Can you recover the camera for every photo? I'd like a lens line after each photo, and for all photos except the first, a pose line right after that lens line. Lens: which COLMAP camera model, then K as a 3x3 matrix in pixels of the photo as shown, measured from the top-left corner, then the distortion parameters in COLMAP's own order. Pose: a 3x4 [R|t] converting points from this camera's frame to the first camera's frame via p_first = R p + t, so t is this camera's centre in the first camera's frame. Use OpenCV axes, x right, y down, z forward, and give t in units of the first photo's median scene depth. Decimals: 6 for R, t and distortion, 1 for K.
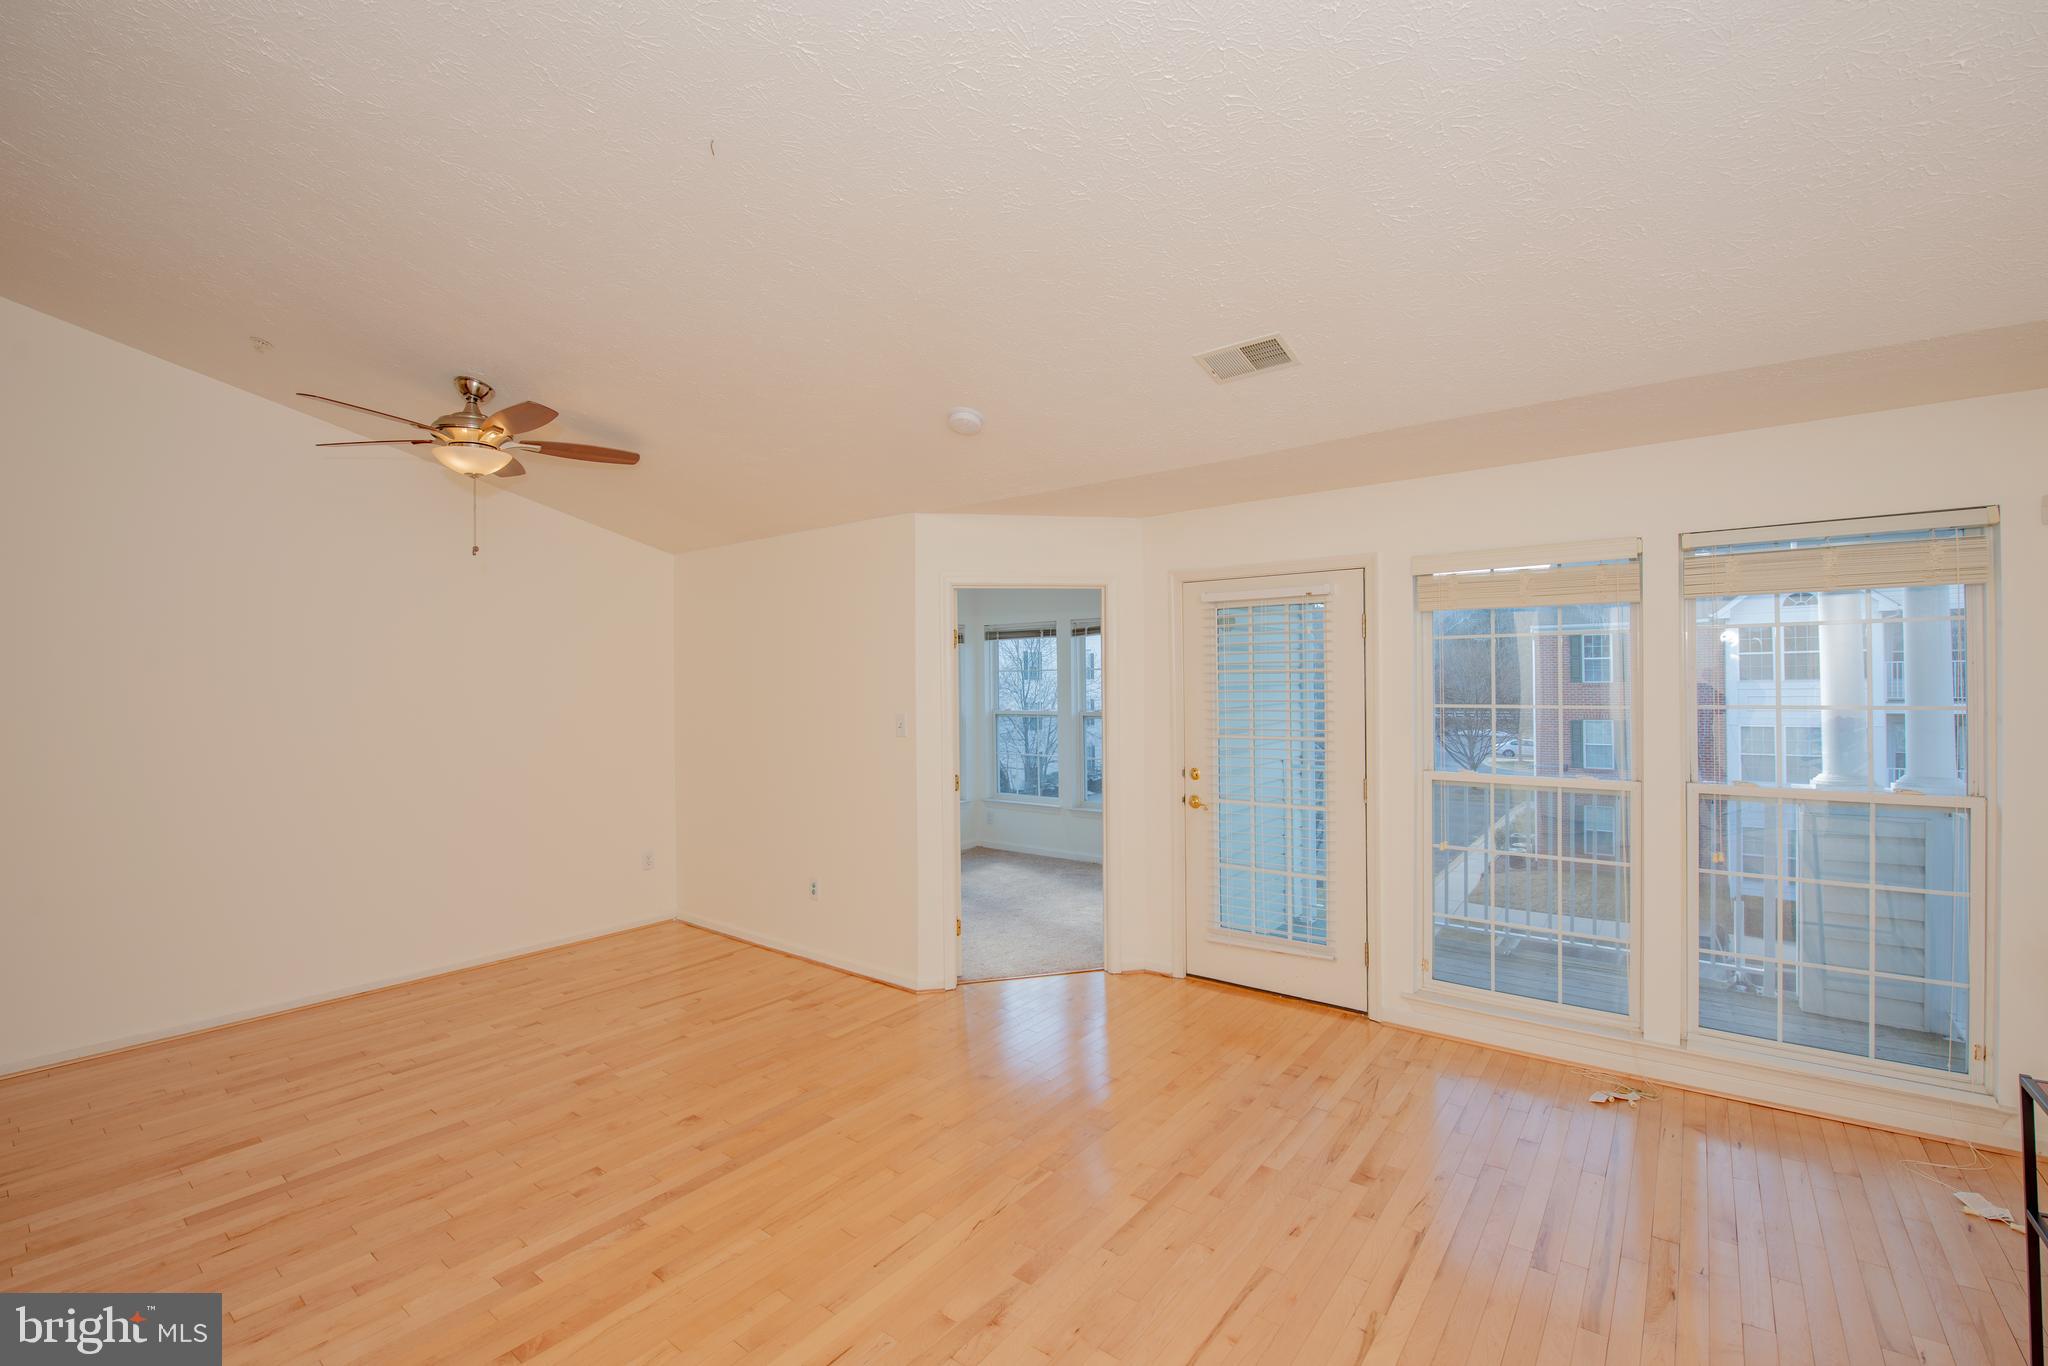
lens RADIAL K [[868.4, 0, 1025.9], [0, 868.4, 679.6], [0, 0, 1]] dist [0.002289, 0.000119]
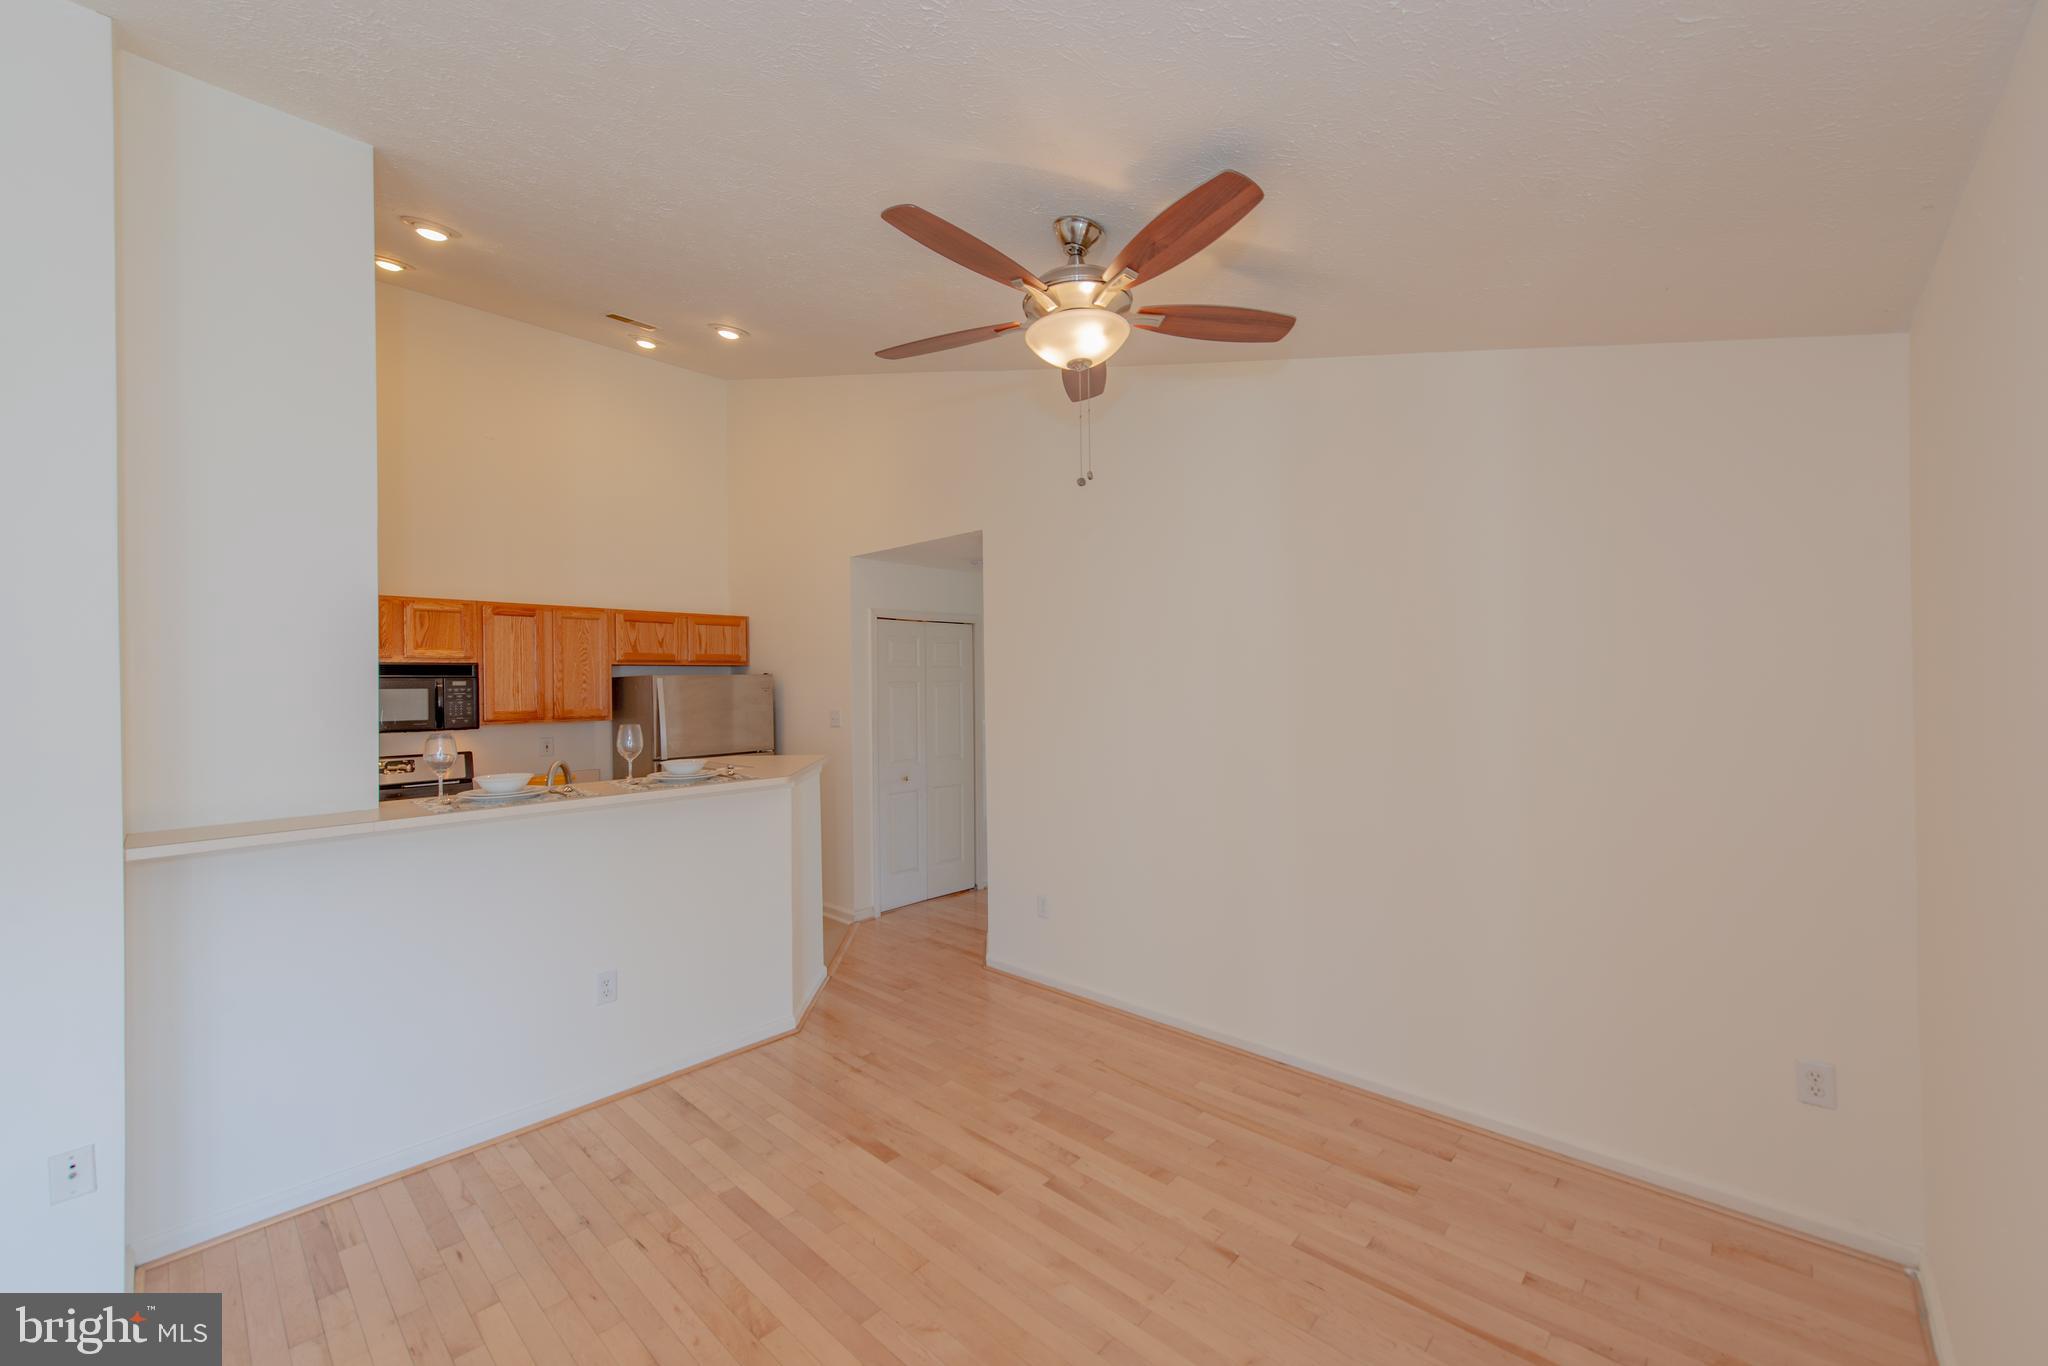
lens RADIAL K [[803.2, 0, 1033.1], [0, 803.2, 685.2], [0, 0, 1]] dist [0.007112, -0.000577]
pose [[-0.073246, 0.018122, -0.997149, -0.008945], [0.013093, 0.999766, 0.017208, -0.001658], [0.997228, -0.011796, -0.073466, 0.528101]]
